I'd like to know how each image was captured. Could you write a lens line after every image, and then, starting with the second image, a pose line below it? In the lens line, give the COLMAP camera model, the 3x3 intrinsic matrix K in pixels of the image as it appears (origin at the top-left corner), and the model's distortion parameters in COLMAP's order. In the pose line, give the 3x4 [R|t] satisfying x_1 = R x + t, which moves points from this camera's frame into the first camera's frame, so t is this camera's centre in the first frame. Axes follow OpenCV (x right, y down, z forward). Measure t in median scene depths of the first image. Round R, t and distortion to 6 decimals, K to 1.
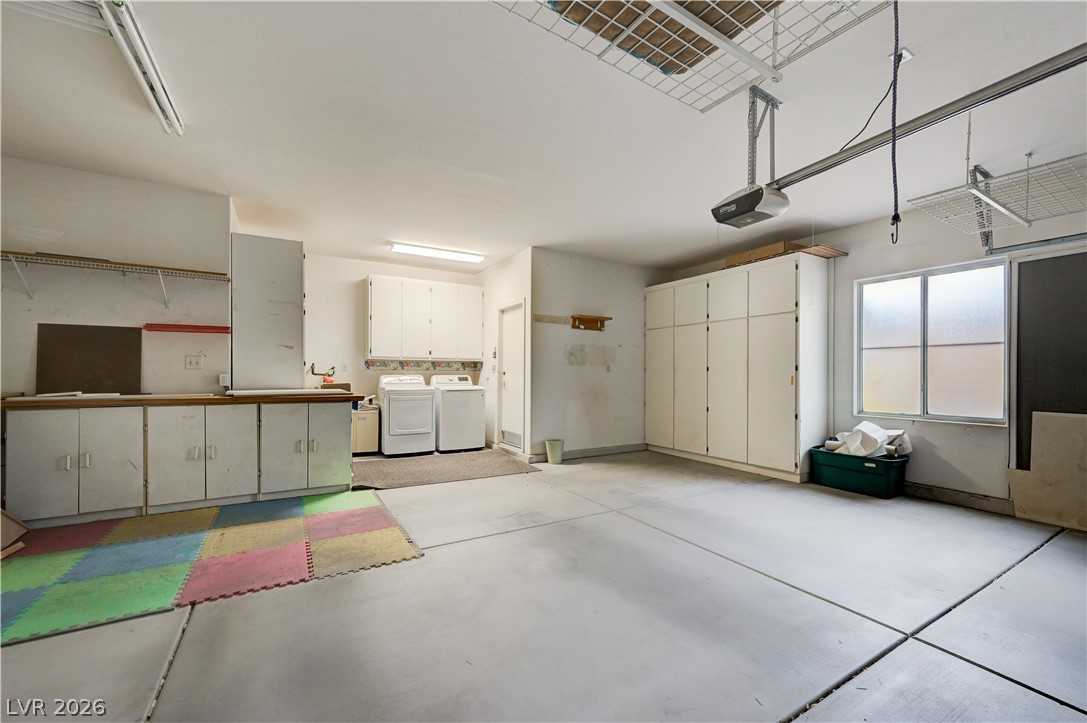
lens RADIAL K [[426.9, 0, 546.6], [0, 426.9, 369.0], [0, 0, 1]] dist [-0.001271, 0.000378]
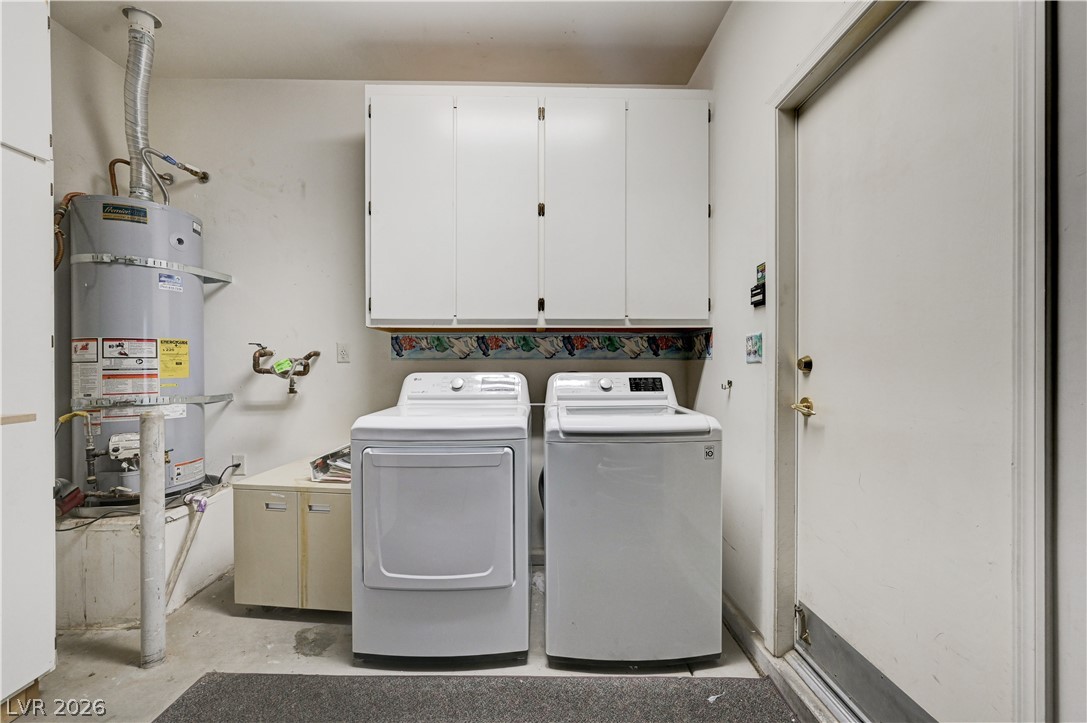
lens RADIAL K [[426.9, 0, 546.6], [0, 426.9, 369.0], [0, 0, 1]] dist [-0.001271, 0.000378]
pose [[0.869265, -0.004323, -0.494327, -0.106626], [0.013267, 0.999806, 0.014587, 0.006652], [0.494168, -0.019238, 0.869154, 0.712624]]
